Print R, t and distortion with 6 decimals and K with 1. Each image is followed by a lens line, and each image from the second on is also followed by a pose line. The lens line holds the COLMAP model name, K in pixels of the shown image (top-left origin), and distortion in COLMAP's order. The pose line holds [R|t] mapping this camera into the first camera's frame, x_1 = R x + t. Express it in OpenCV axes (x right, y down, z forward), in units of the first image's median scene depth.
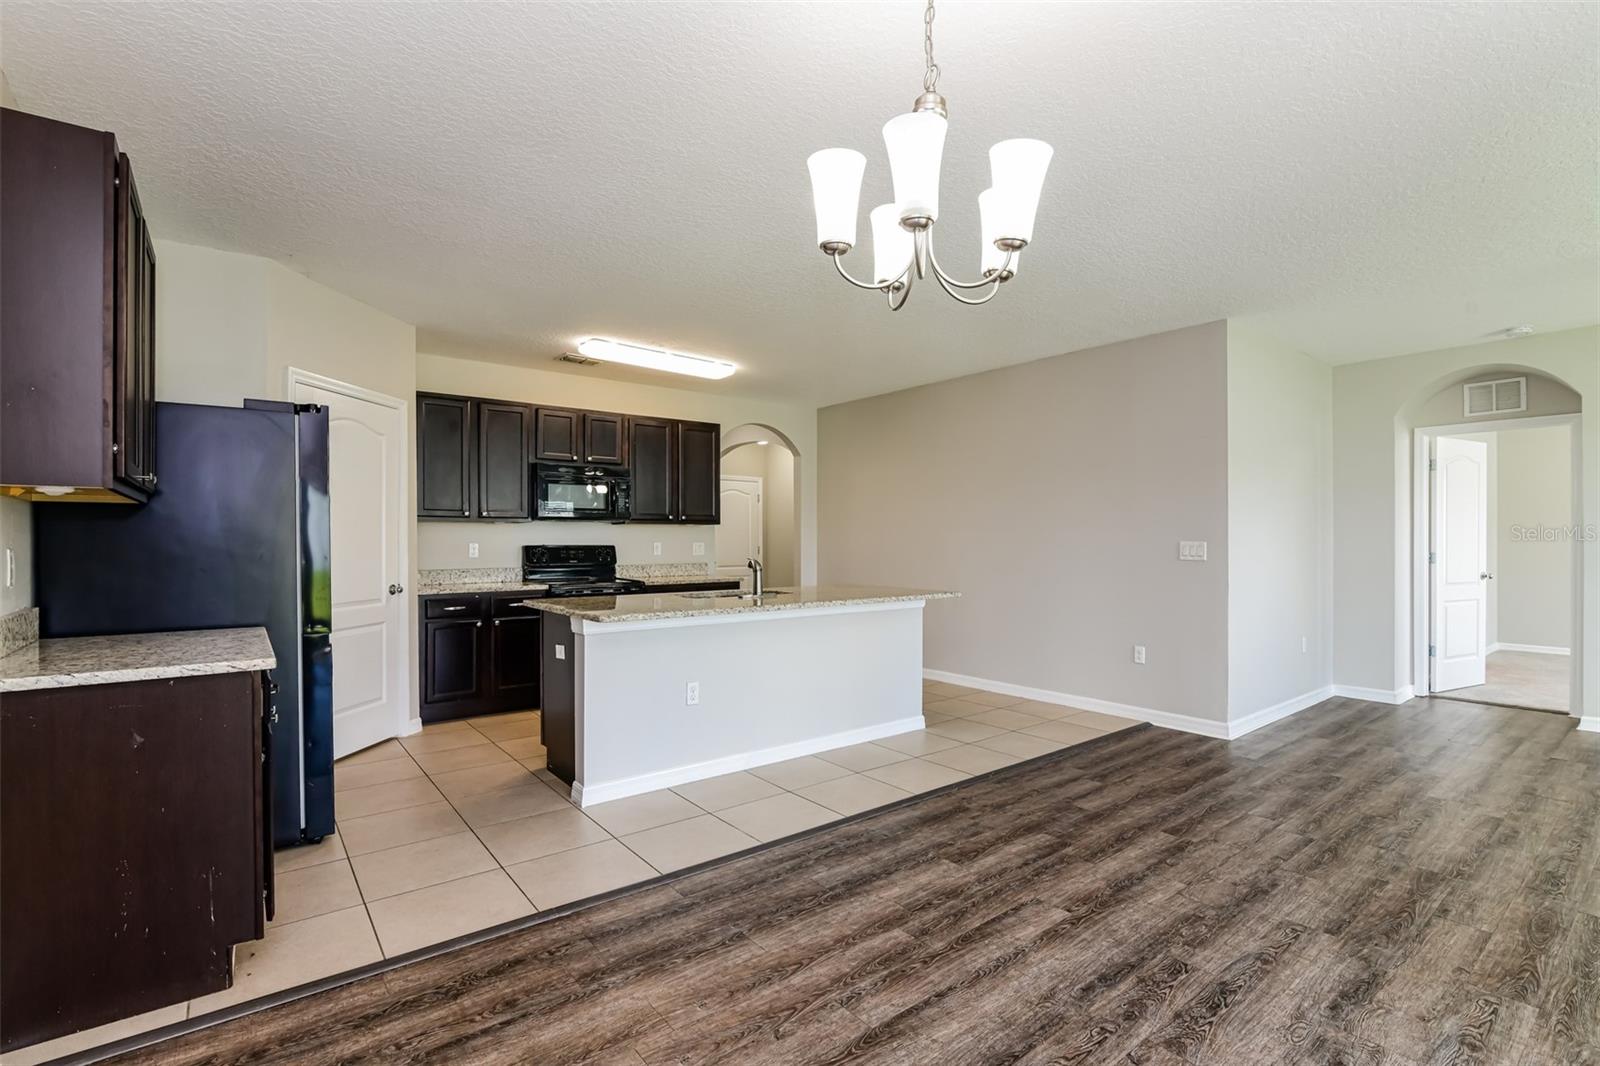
lens RADIAL K [[733.9, 0, 808.1], [0, 733.9, 531.5], [0, 0, 1]] dist [-0.012712, 0.001209]
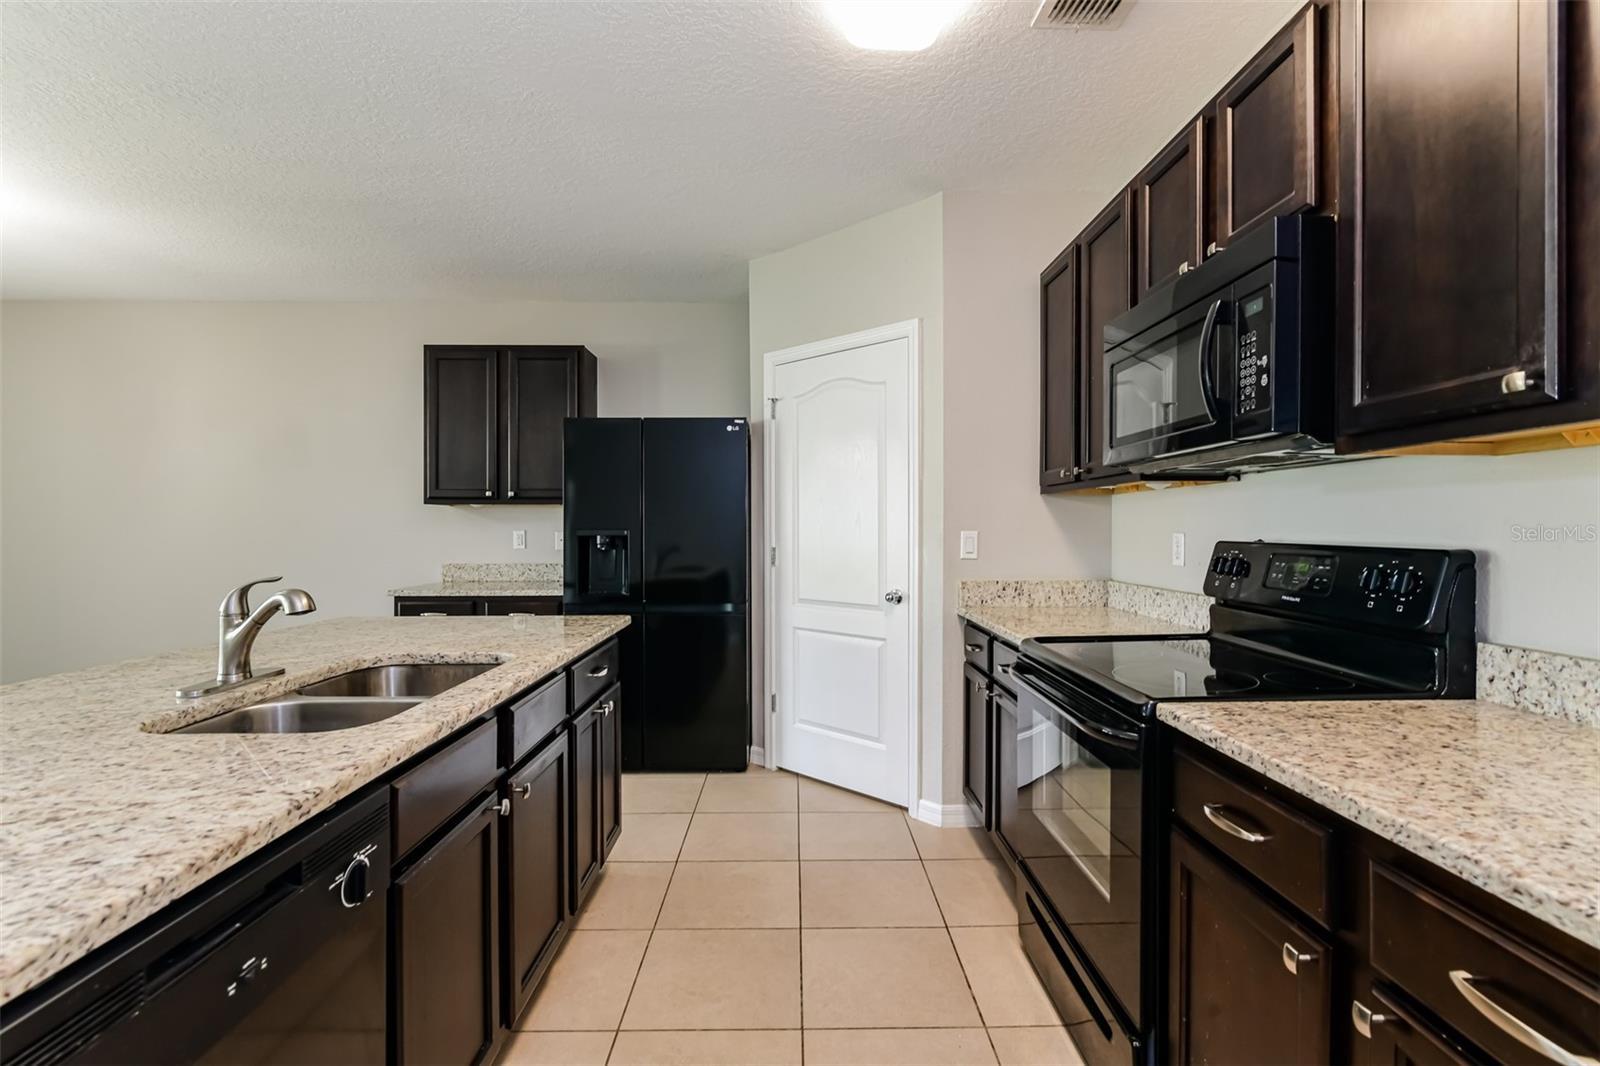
lens RADIAL K [[733.9, 0, 802.9], [0, 733.9, 526.2], [0, 0, 1]] dist [-0.012712, 0.001209]
pose [[-0.612905, 0.000506, -0.790156, 0.054510], [0.010550, 0.999916, -0.007543, 0.018884], [0.790086, -0.012960, -0.612859, 1.677928]]
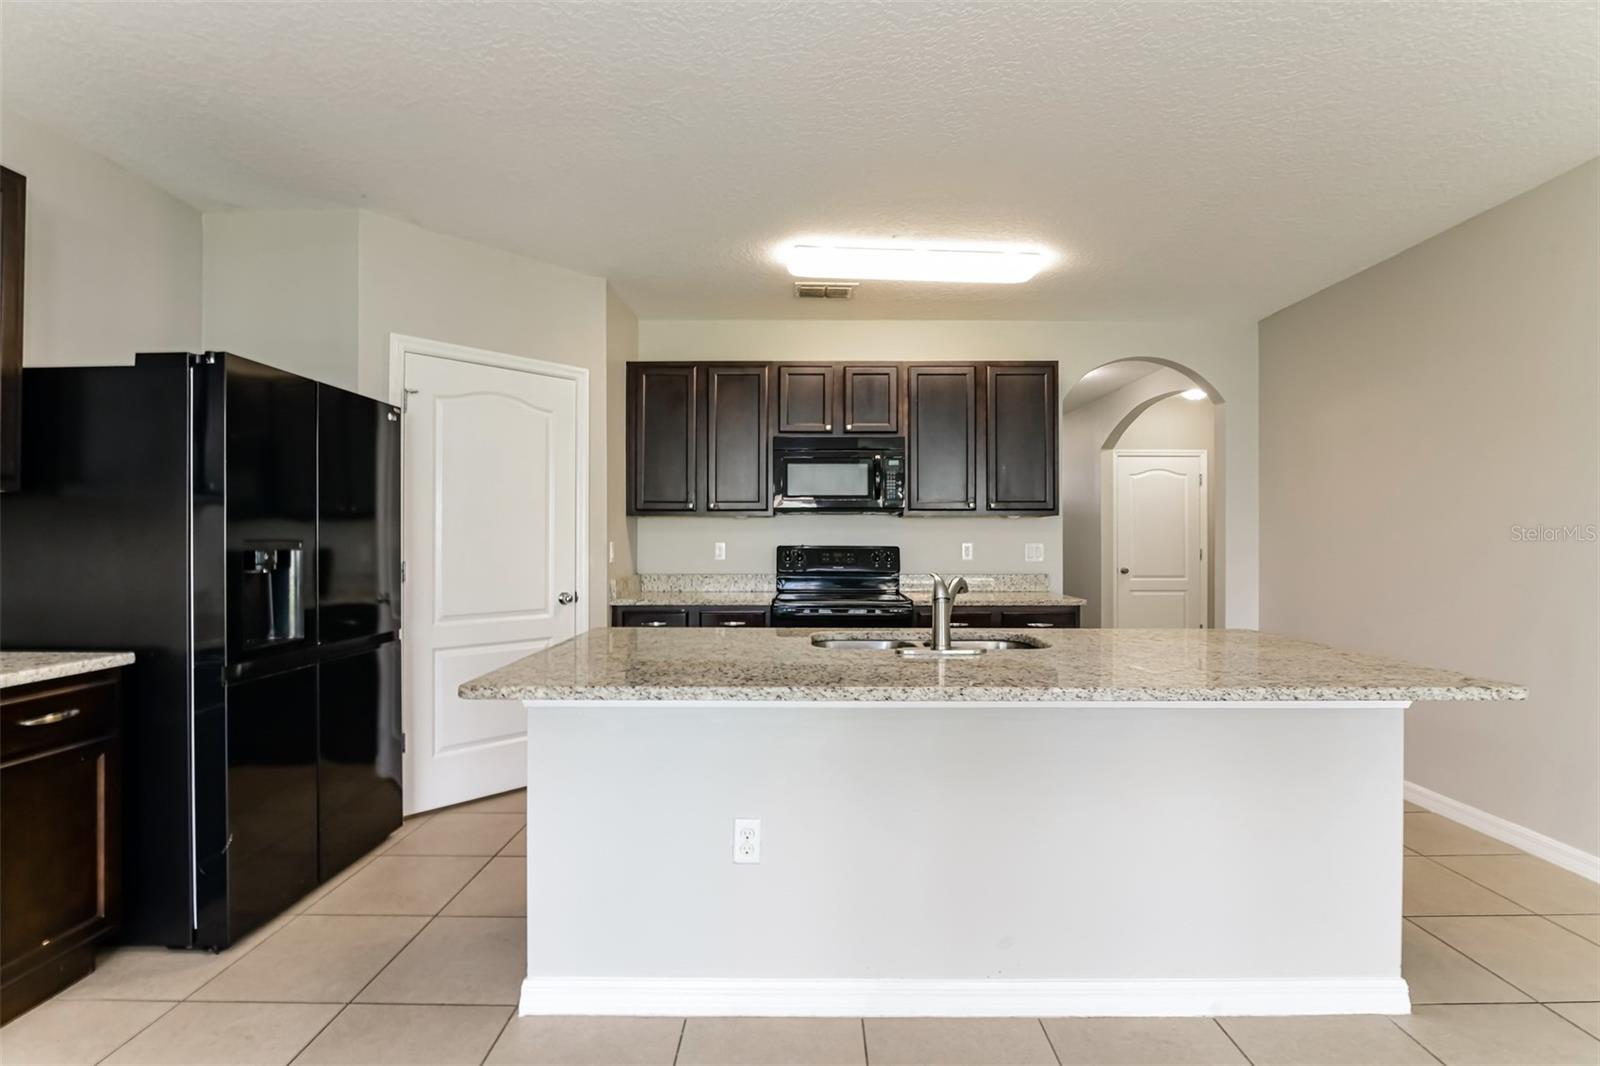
lens RADIAL K [[733.9, 0, 807.7], [0, 733.9, 532.2], [0, 0, 1]] dist [-0.012712, 0.001209]
pose [[0.783198, -0.001651, -0.621771, 0.198517], [0.003332, 0.999993, 0.001542, 0.005816], [0.621764, -0.003279, 0.783198, 0.644873]]
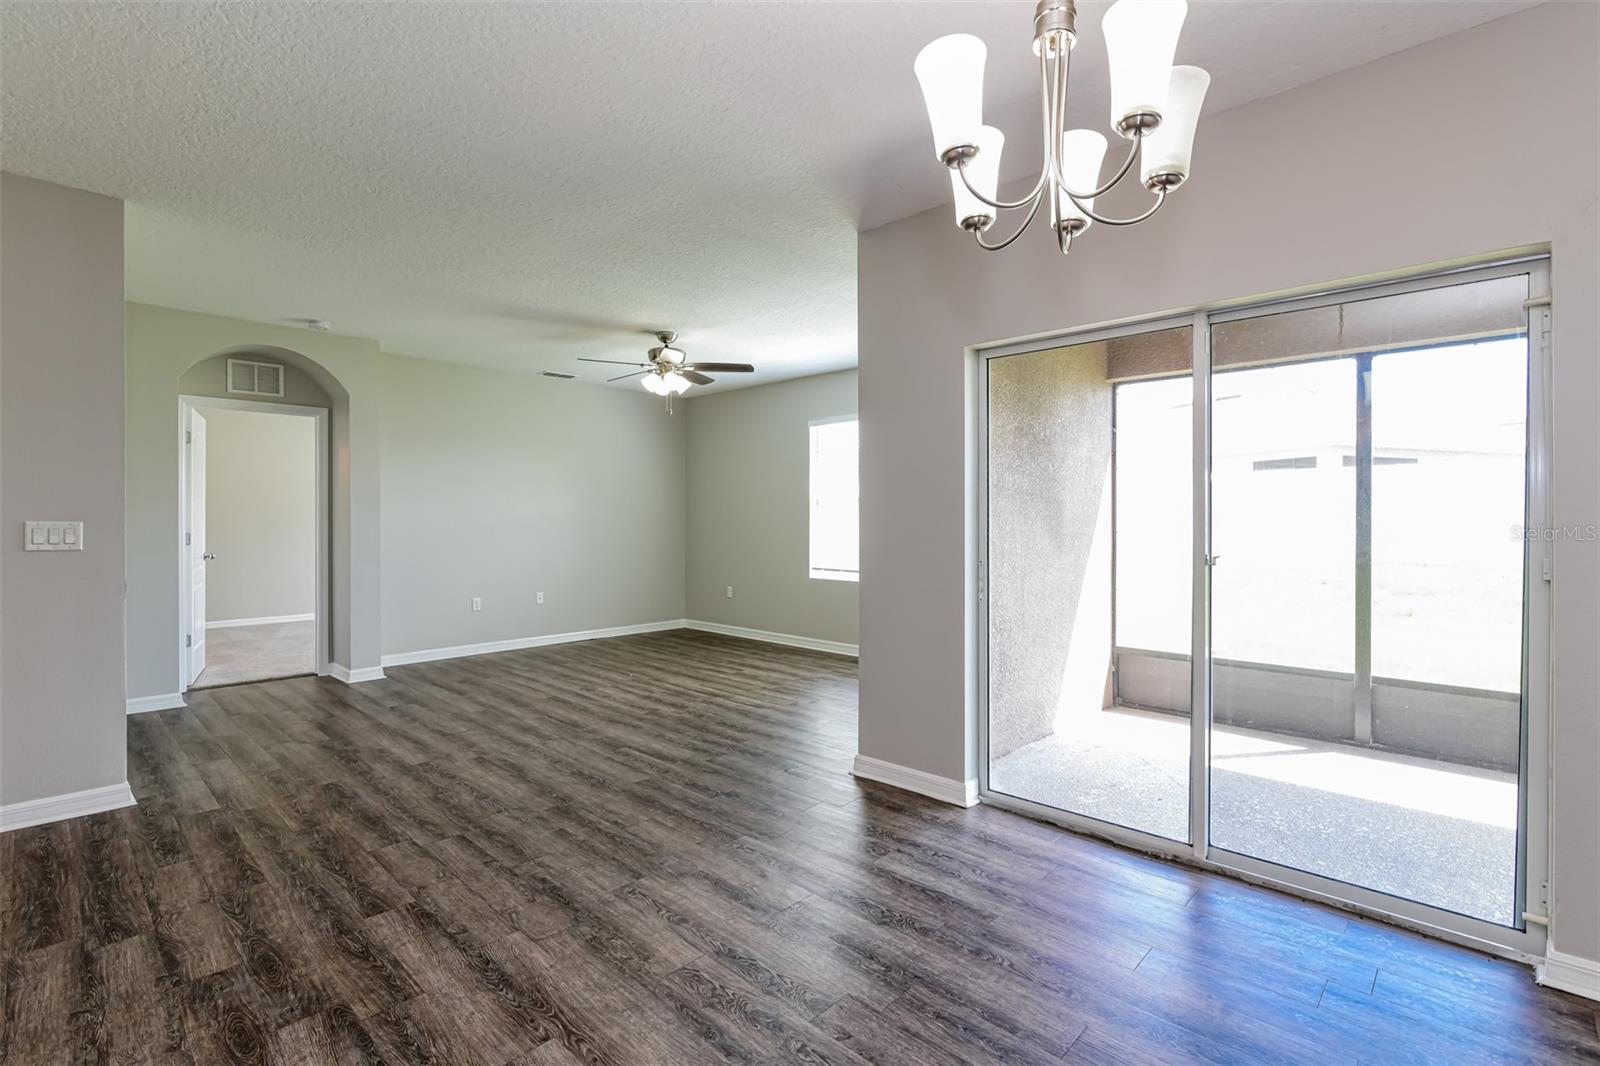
lens RADIAL K [[733.9, 0, 804.1], [0, 733.9, 526.0], [0, 0, 1]] dist [-0.012712, 0.001209]
pose [[-0.150963, -0.007894, 0.988508, -0.252560], [-0.012498, 0.999903, 0.006077, 0.006794], [-0.988460, -0.011437, -0.151047, 0.572547]]
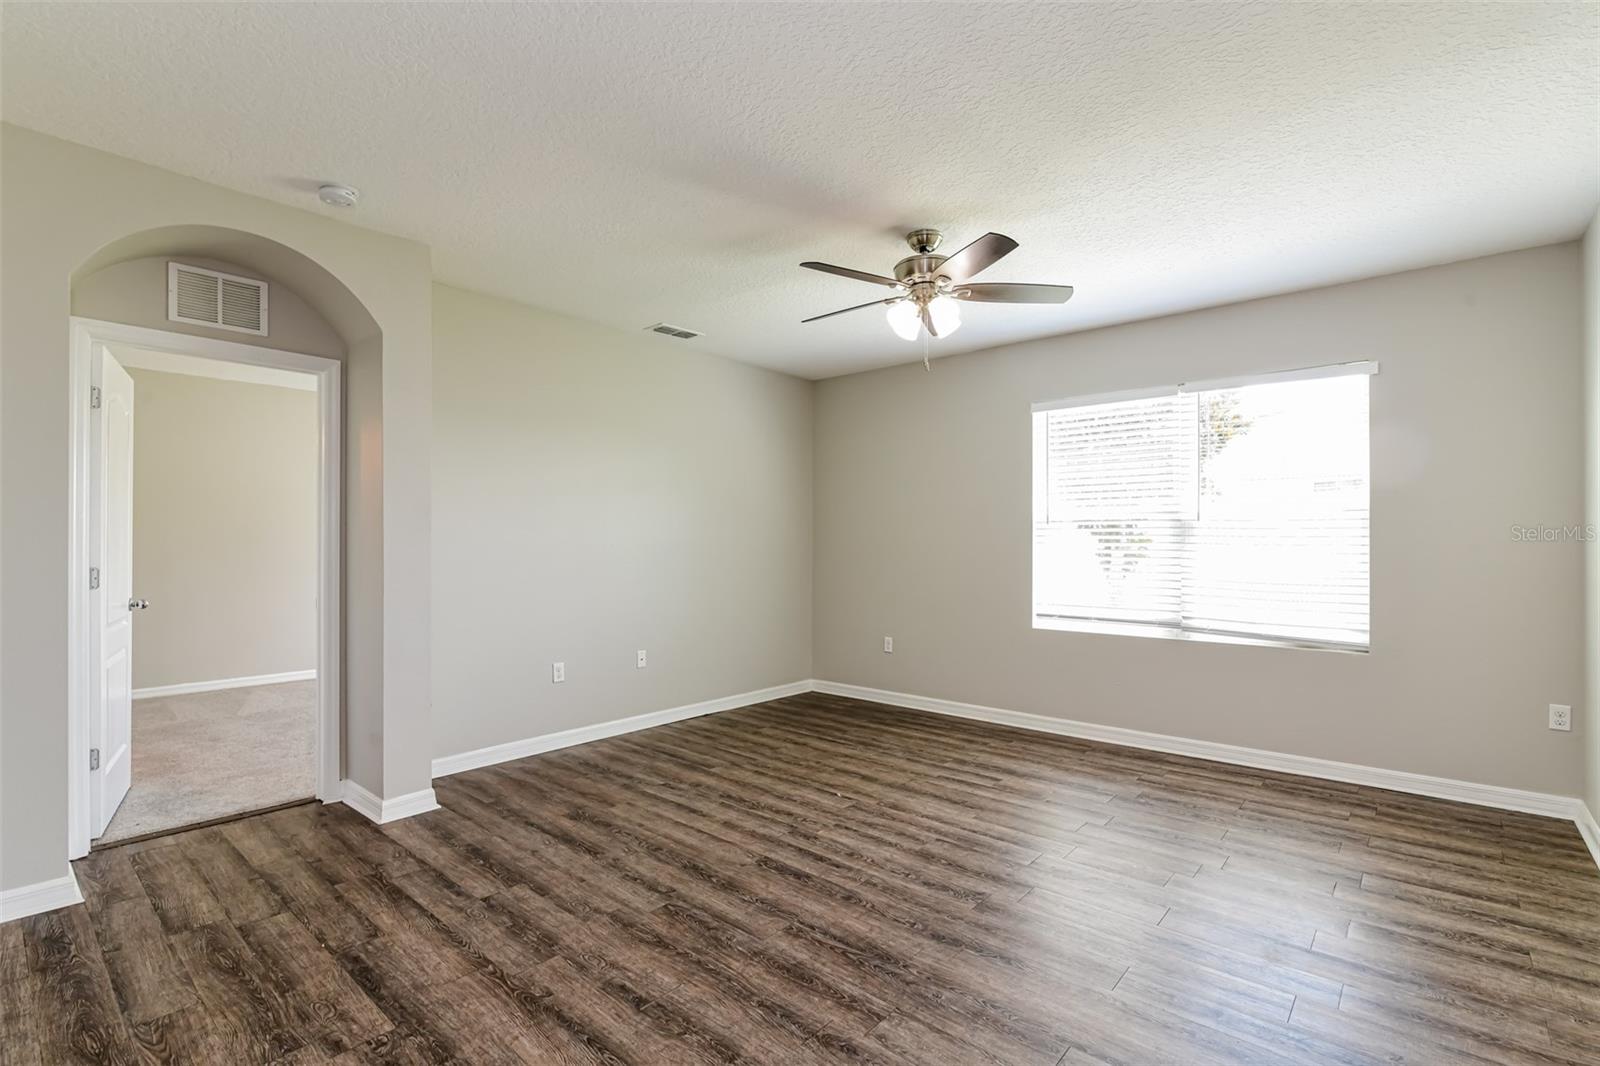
lens RADIAL K [[733.9, 0, 795.1], [0, 733.9, 545.4], [0, 0, 1]] dist [-0.012712, 0.001209]
pose [[-0.186796, -0.001702, 0.982397, 0.403321], [-0.013806, 0.999904, -0.000893, 0.010248], [-0.982302, -0.013730, -0.186801, 0.939448]]
